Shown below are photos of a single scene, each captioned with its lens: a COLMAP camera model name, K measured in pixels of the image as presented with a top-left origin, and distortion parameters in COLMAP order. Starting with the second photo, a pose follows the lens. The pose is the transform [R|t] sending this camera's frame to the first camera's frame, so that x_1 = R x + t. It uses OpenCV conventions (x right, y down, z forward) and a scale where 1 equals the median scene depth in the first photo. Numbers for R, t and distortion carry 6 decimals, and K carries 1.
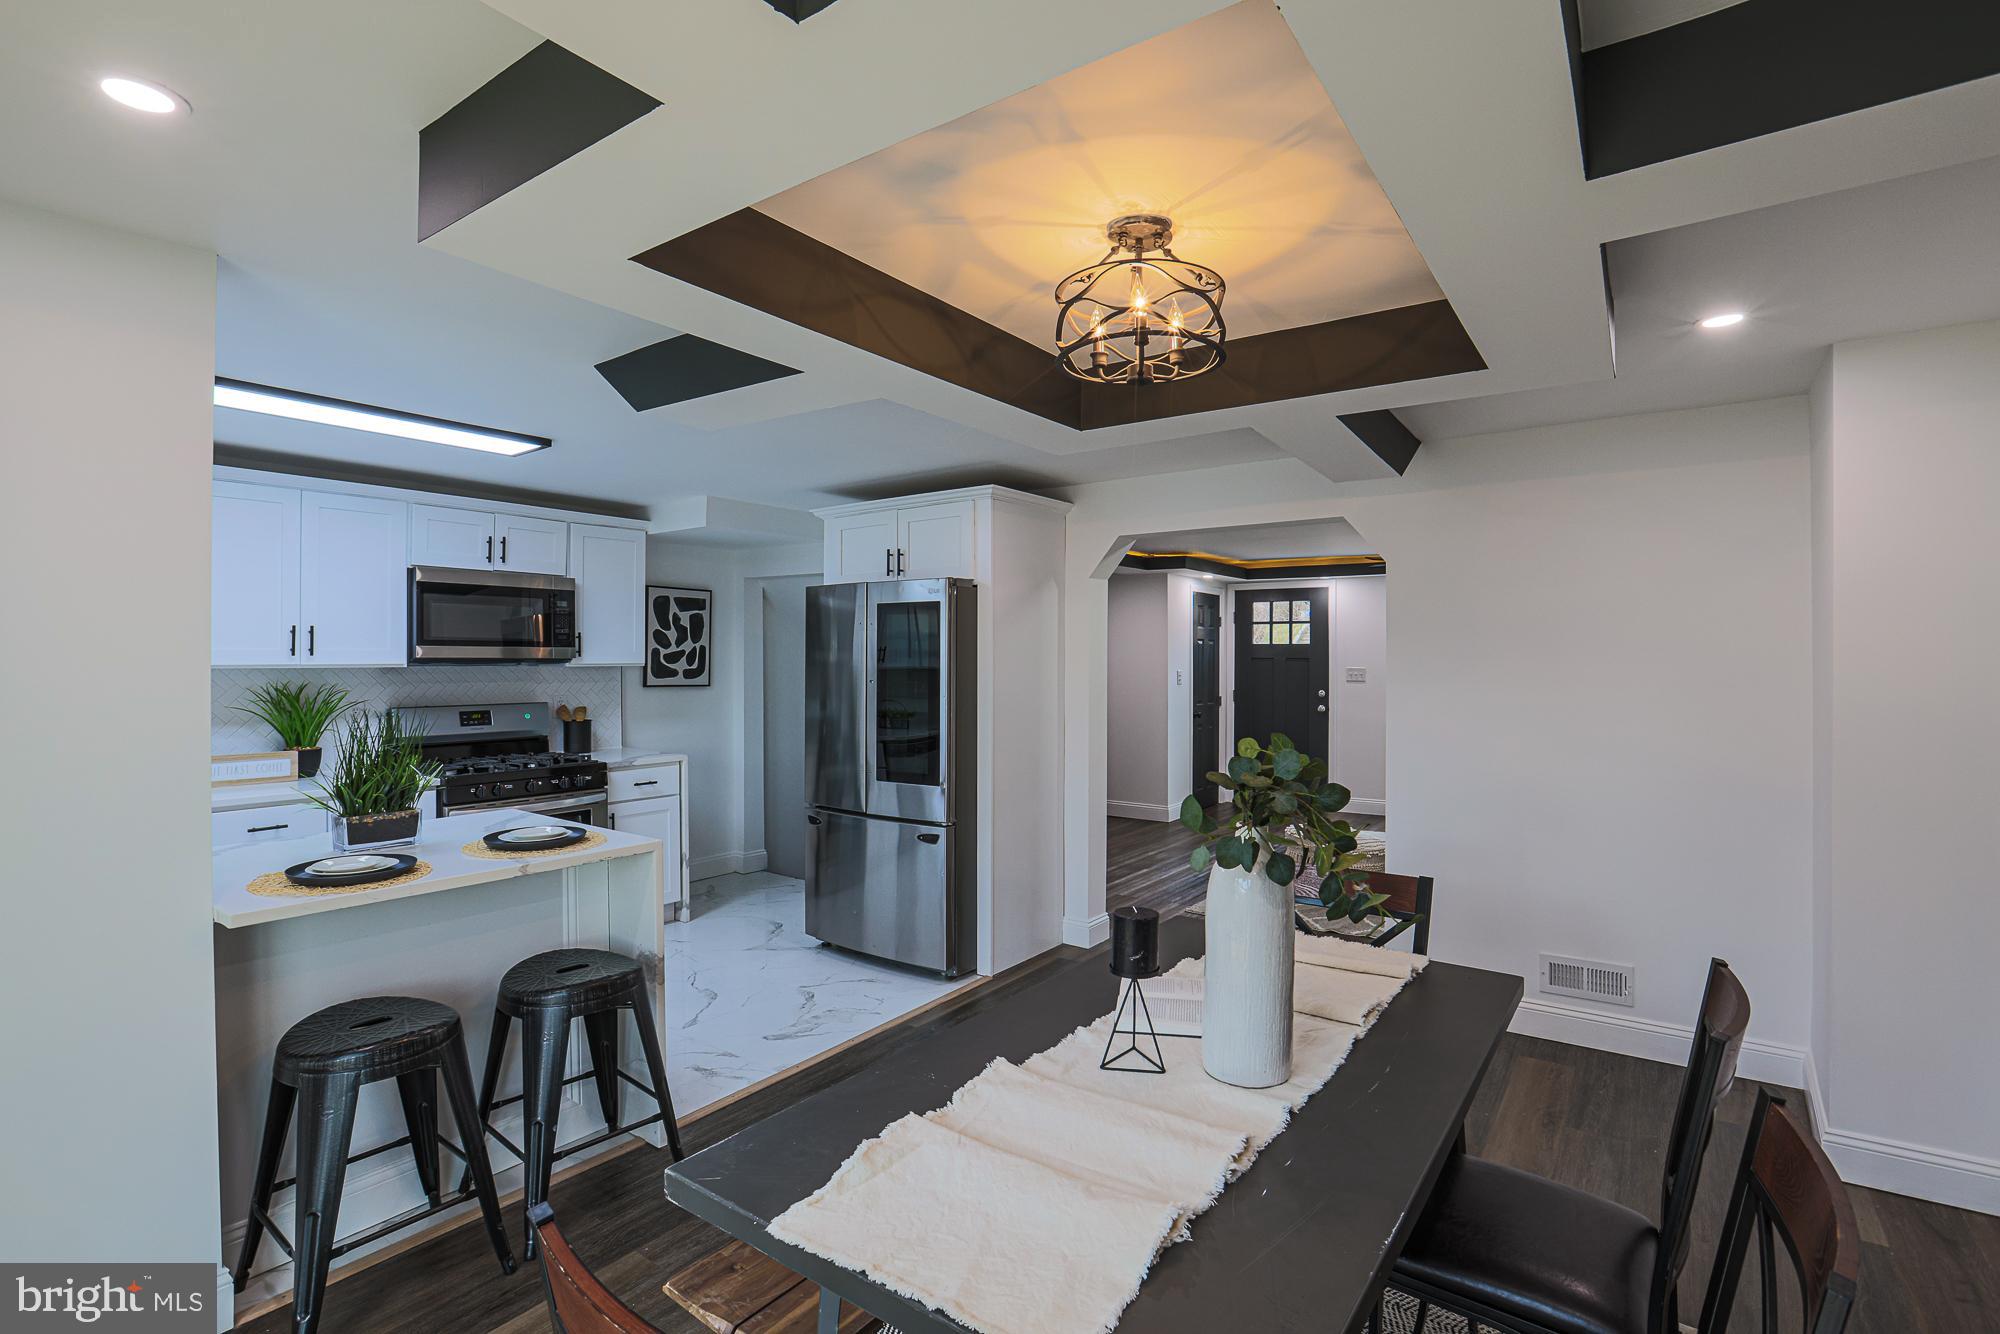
lens RADIAL K [[942.1, 0, 1003.7], [0, 942.1, 652.8], [0, 0, 1]] dist [-0.052371, 0.017281]
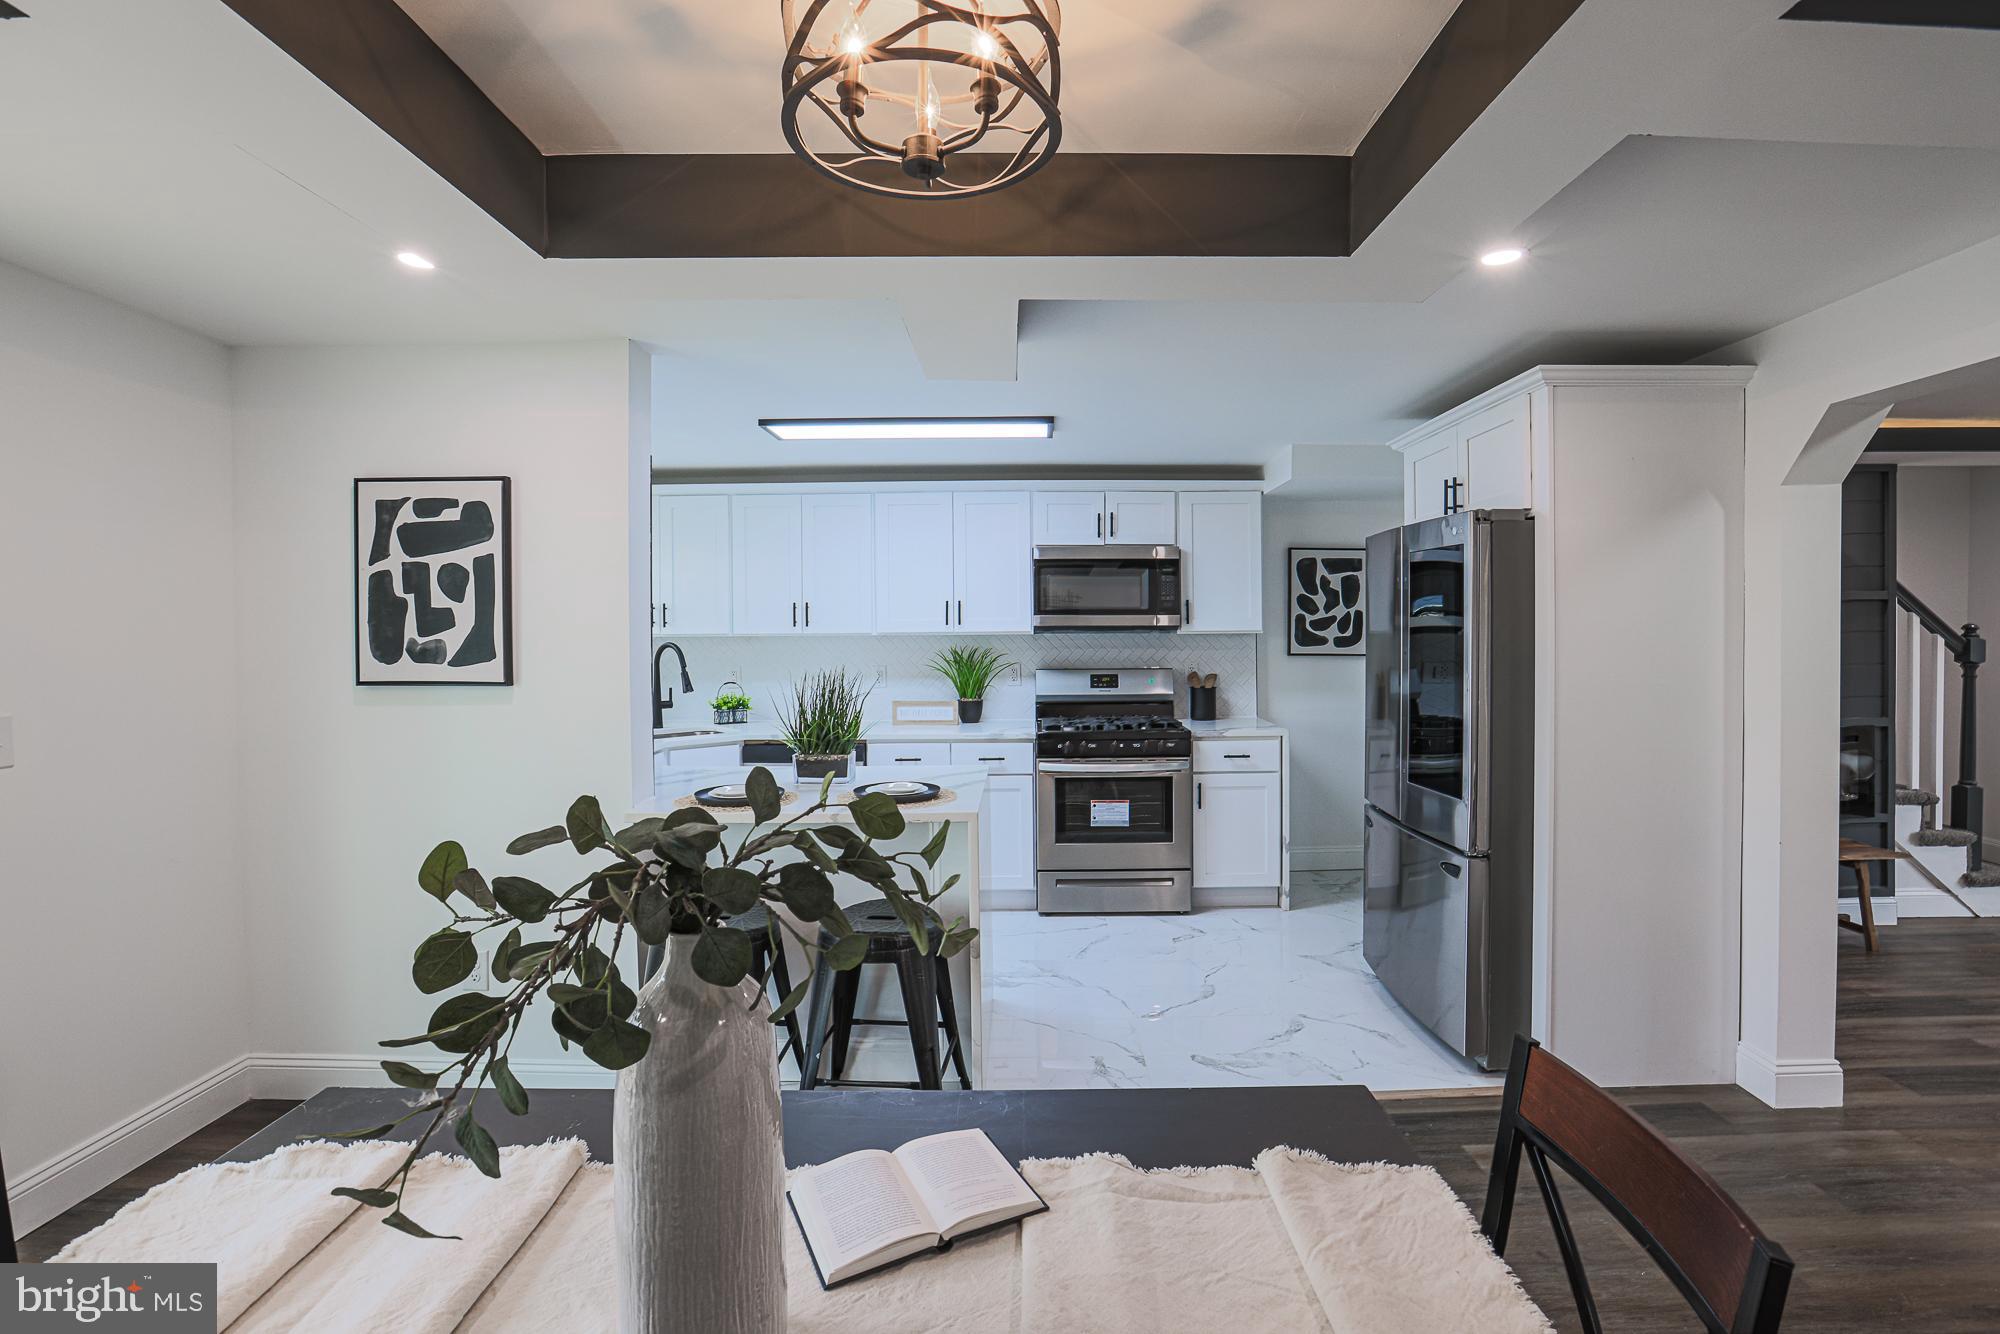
lens RADIAL K [[942.1, 0, 1020.1], [0, 942.1, 632.9], [0, 0, 1]] dist [-0.052371, 0.017281]
pose [[0.580430, 0.000525, -0.814310, 0.267899], [0.011372, 0.999897, 0.008751, 0.002723], [0.814231, -0.014340, 0.580364, 0.262428]]
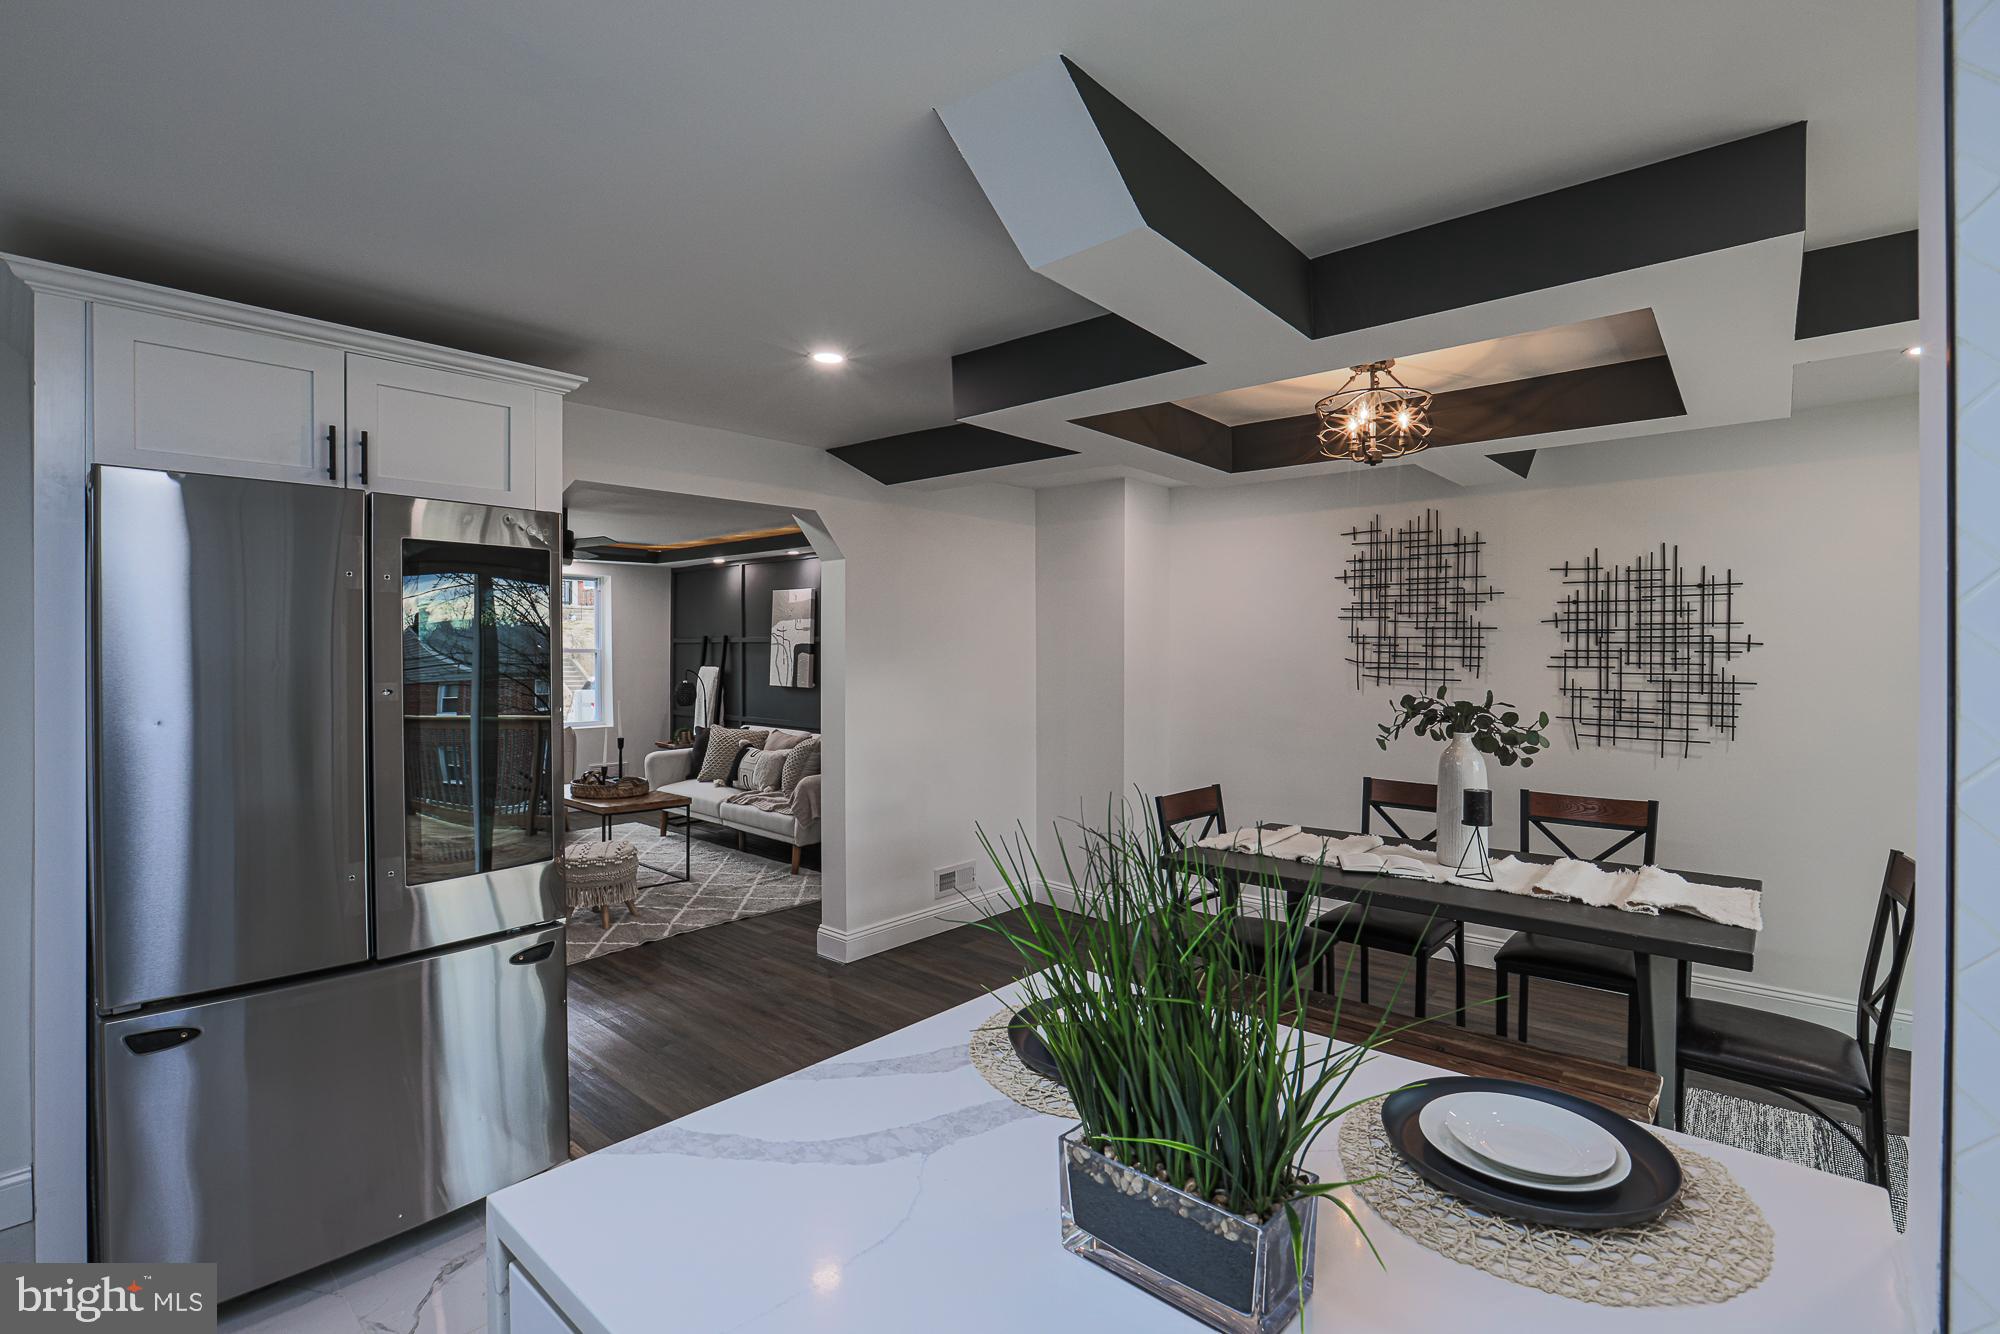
lens RADIAL K [[942.1, 0, 1006.1], [0, 942.1, 651.8], [0, 0, 1]] dist [-0.052371, 0.017281]
pose [[0.087972, -0.006541, 0.996102, -0.528260], [-0.006158, 0.999956, 0.007110, 0.003382], [-0.996104, -0.006759, 0.087927, 0.558256]]
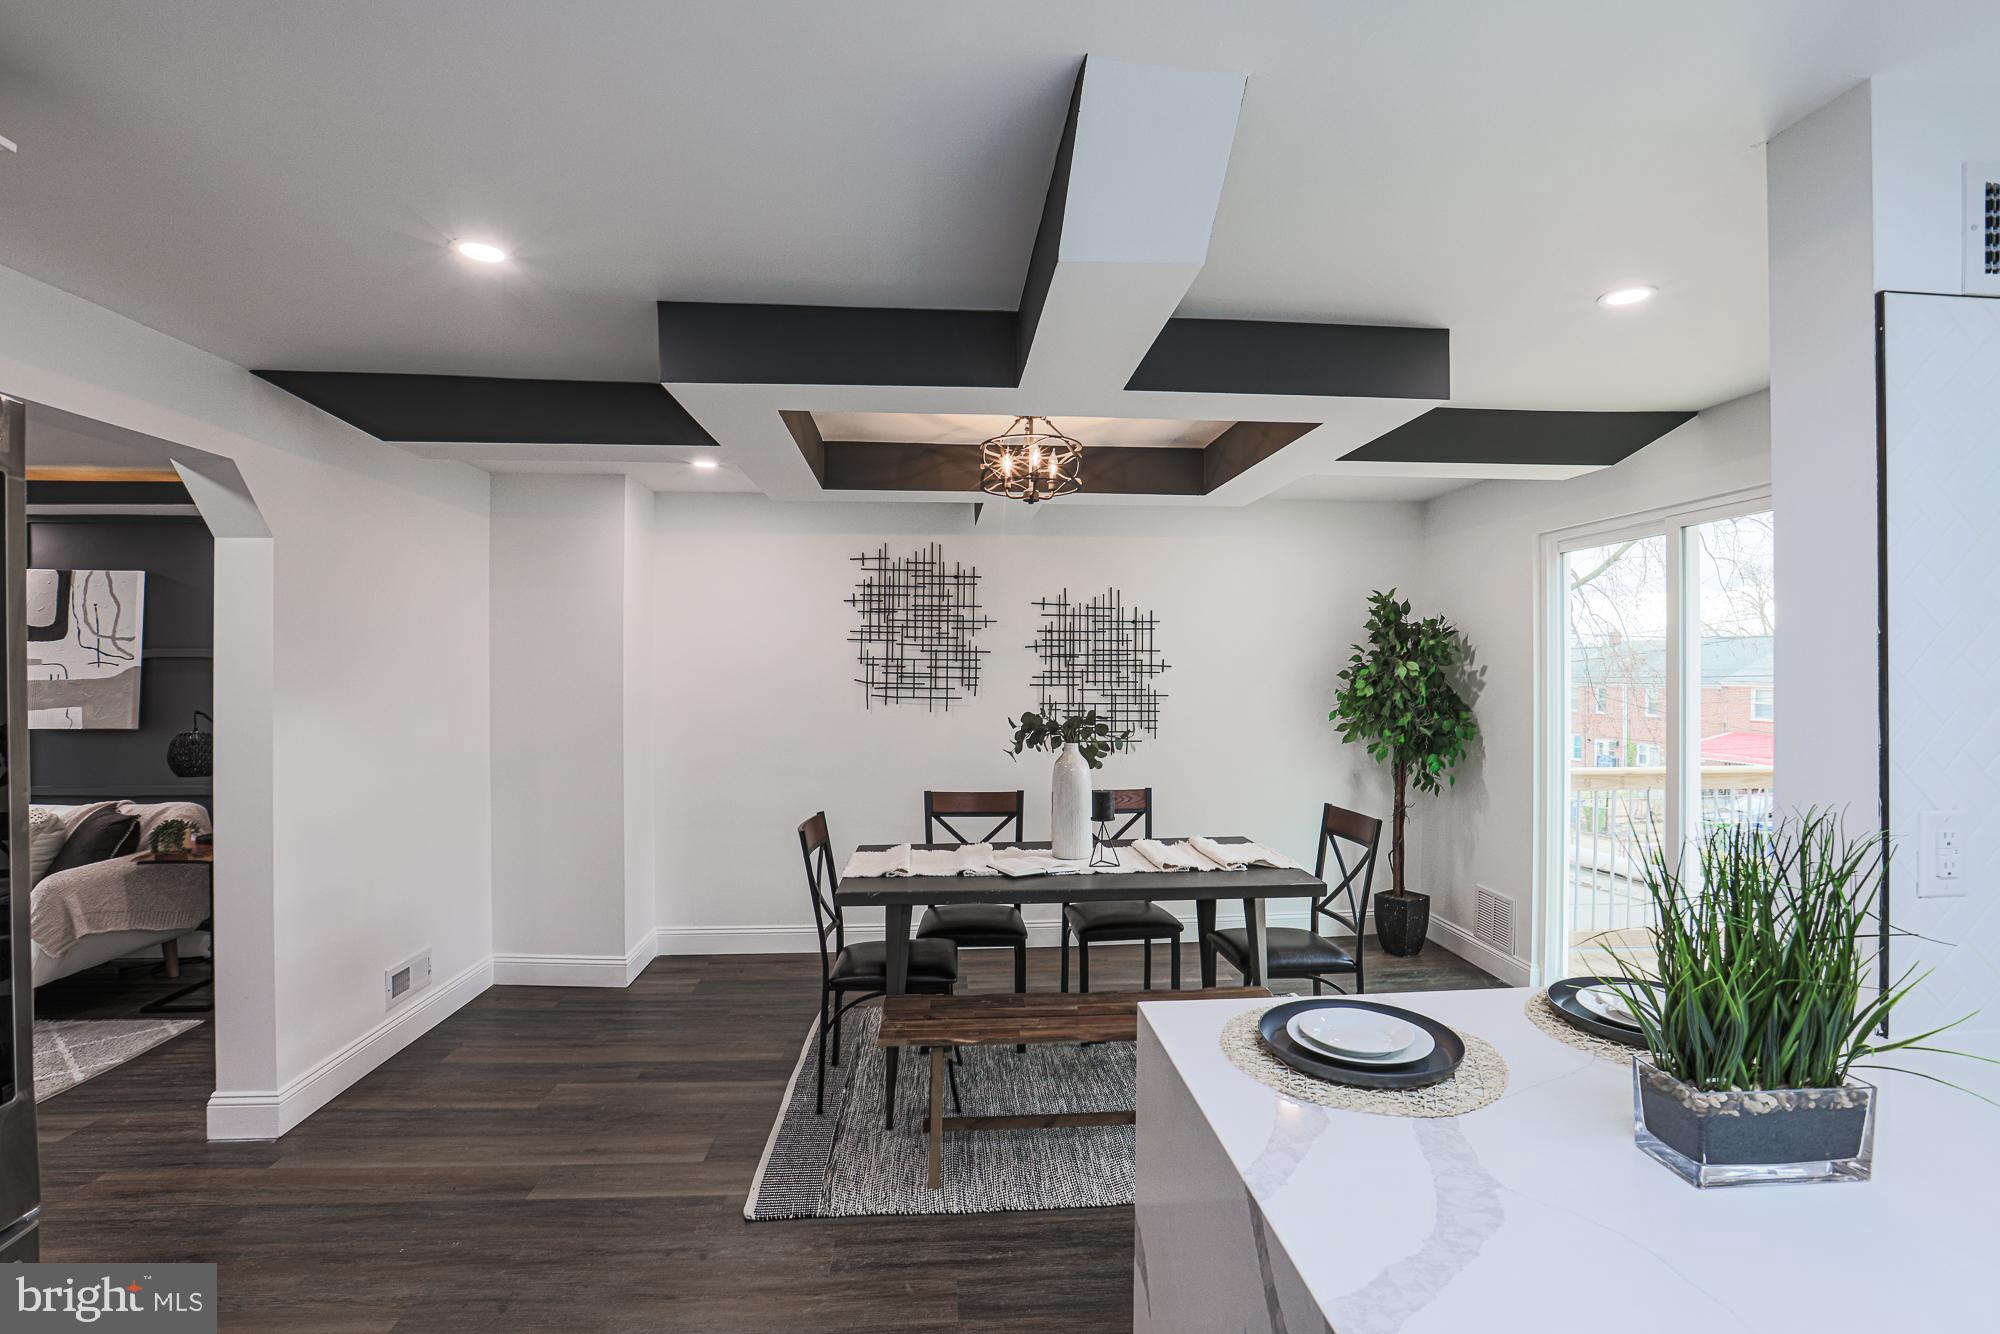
lens RADIAL K [[942.1, 0, 983.1], [0, 942.1, 669.3], [0, 0, 1]] dist [-0.052371, 0.017281]
pose [[-0.657105, -0.005743, 0.753777, -0.405958], [-0.008106, 0.999967, 0.000552, 0.003078], [-0.753755, -0.005747, -0.657130, 0.804925]]
